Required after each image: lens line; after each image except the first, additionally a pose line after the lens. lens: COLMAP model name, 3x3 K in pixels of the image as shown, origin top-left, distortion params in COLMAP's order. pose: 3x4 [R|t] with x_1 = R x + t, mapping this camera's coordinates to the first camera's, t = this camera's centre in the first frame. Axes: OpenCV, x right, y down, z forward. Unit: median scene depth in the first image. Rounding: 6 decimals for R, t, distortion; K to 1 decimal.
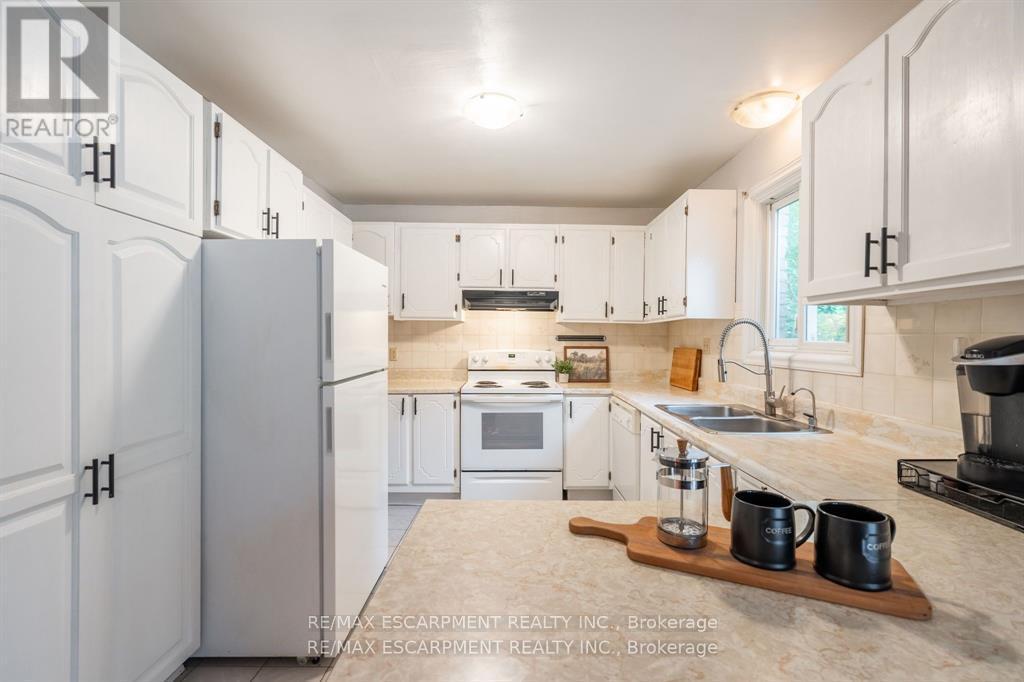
lens RADIAL K [[463.0, 0, 513.5], [0, 463.0, 340.6], [0, 0, 1]] dist [-0.000642, 0.000550]
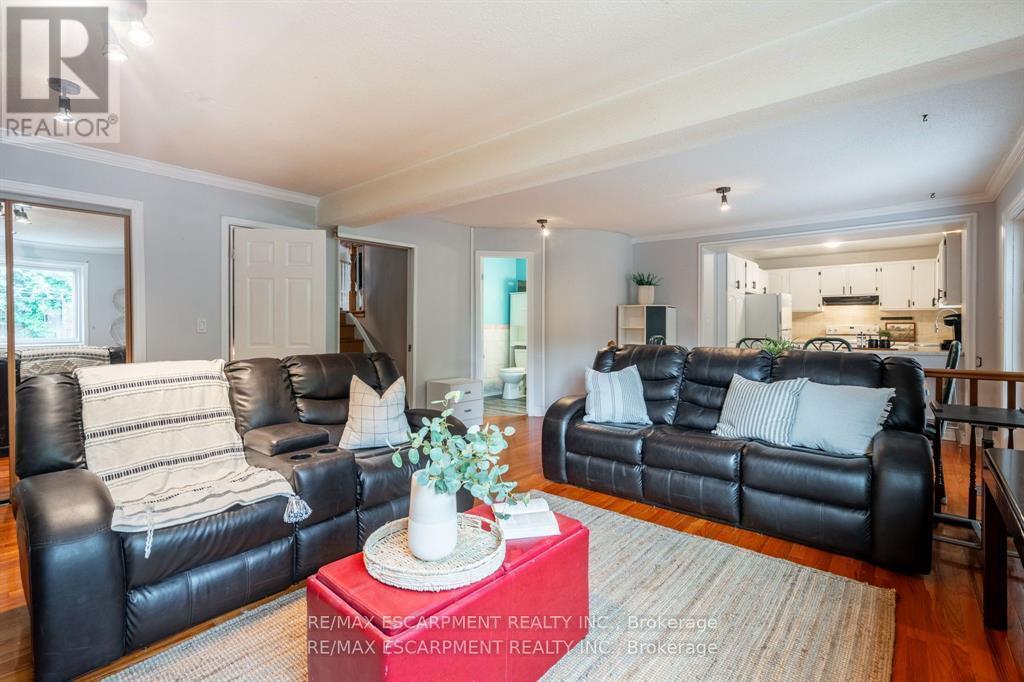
lens RADIAL K [[463.0, 0, 514.6], [0, 463.0, 329.9], [0, 0, 1]] dist [-0.000642, 0.000550]
pose [[0.765533, -0.007838, -0.643349, 0.209123], [0.006147, 0.999969, -0.004869, 0.052676], [0.643367, -0.000227, 0.765558, -1.846375]]
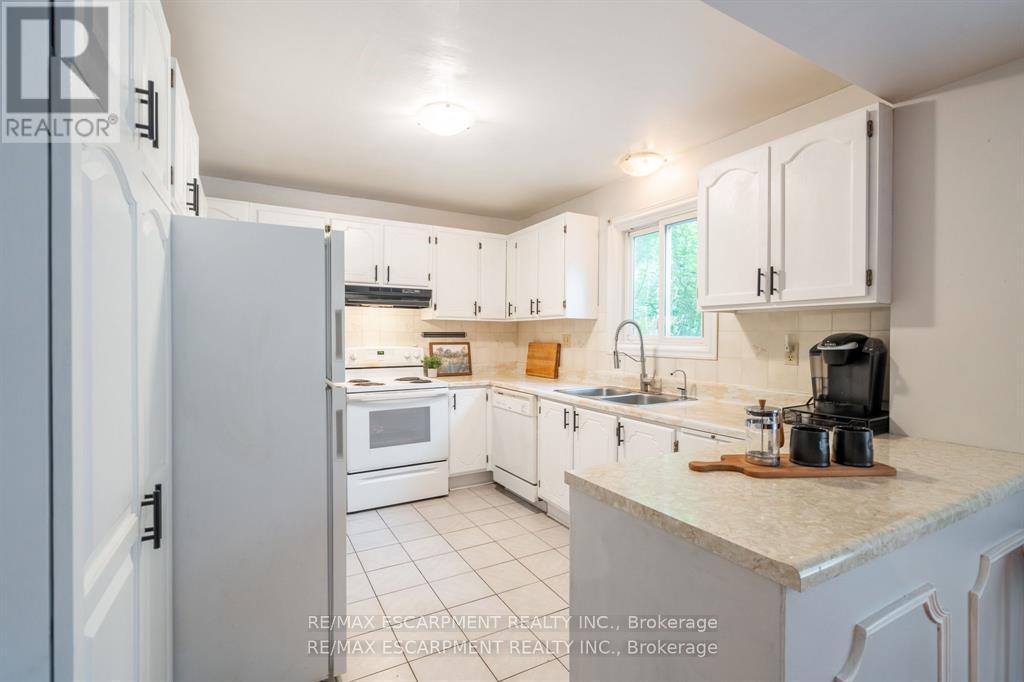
lens RADIAL K [[463.0, 0, 504.4], [0, 463.0, 340.0], [0, 0, 1]] dist [-0.000642, 0.000550]
pose [[0.878433, -0.009474, 0.477772, -0.301070], [0.005748, 0.999941, 0.009259, -0.002535], [-0.477832, -0.005388, 0.878435, 0.007750]]
